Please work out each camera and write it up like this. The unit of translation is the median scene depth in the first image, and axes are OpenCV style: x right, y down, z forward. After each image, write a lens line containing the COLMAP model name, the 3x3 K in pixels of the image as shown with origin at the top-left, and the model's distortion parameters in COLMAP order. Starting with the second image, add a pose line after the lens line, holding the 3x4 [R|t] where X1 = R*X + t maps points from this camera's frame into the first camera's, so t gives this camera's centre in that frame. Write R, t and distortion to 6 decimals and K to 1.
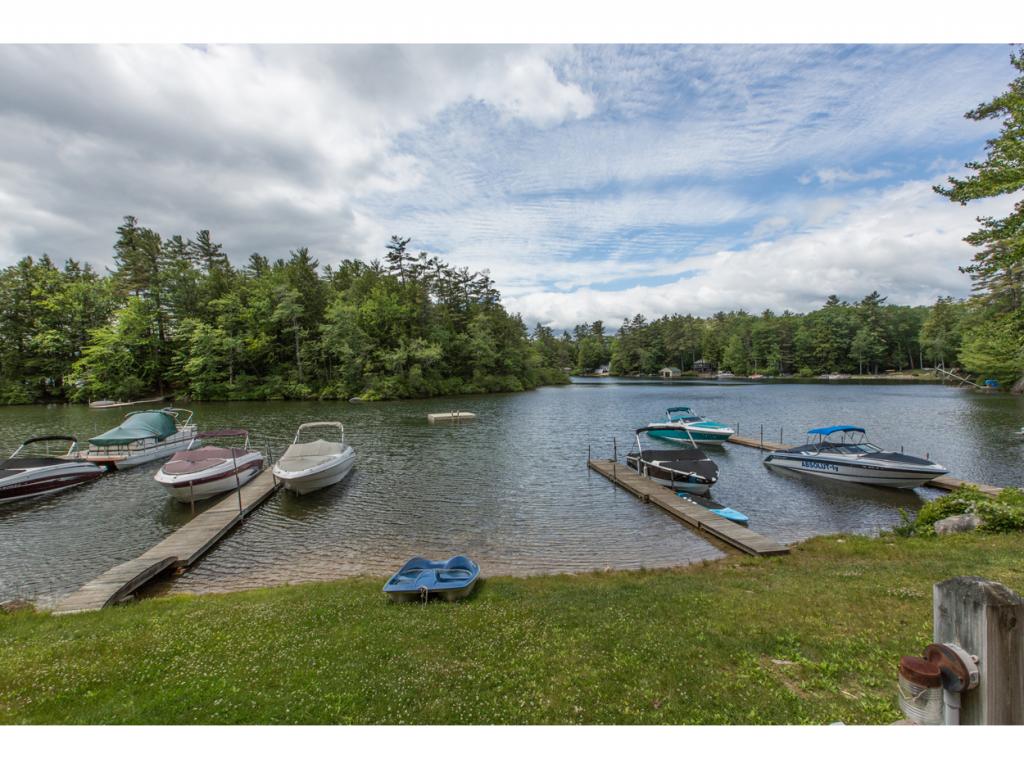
lens RADIAL K [[445.0, 0, 506.2], [0, 445.0, 384.3], [0, 0, 1]] dist [0.005536, 0.000805]
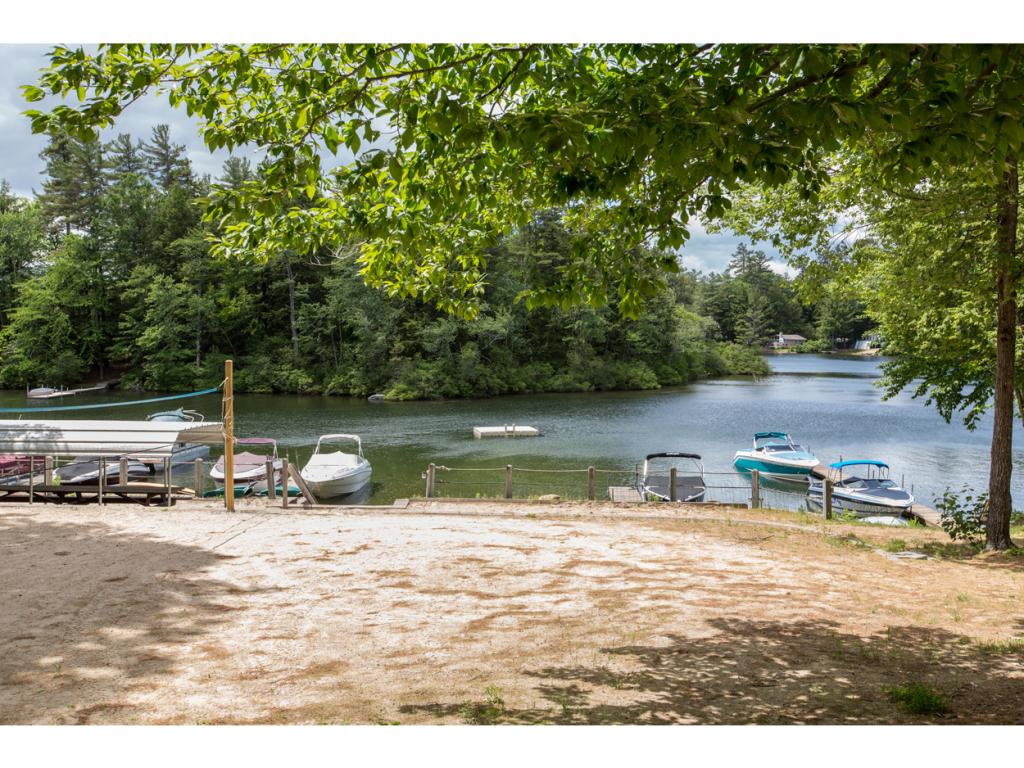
lens RADIAL K [[1006.3, 0, 516.6], [0, 1006.3, 396.0], [0, 0, 1]] dist [0.009503, 0.000000]
pose [[0.980108, 0.033776, -0.195572, 0.138396], [-0.025570, 0.998690, 0.044333, -0.035782], [0.196813, -0.038450, 0.979687, -0.370496]]
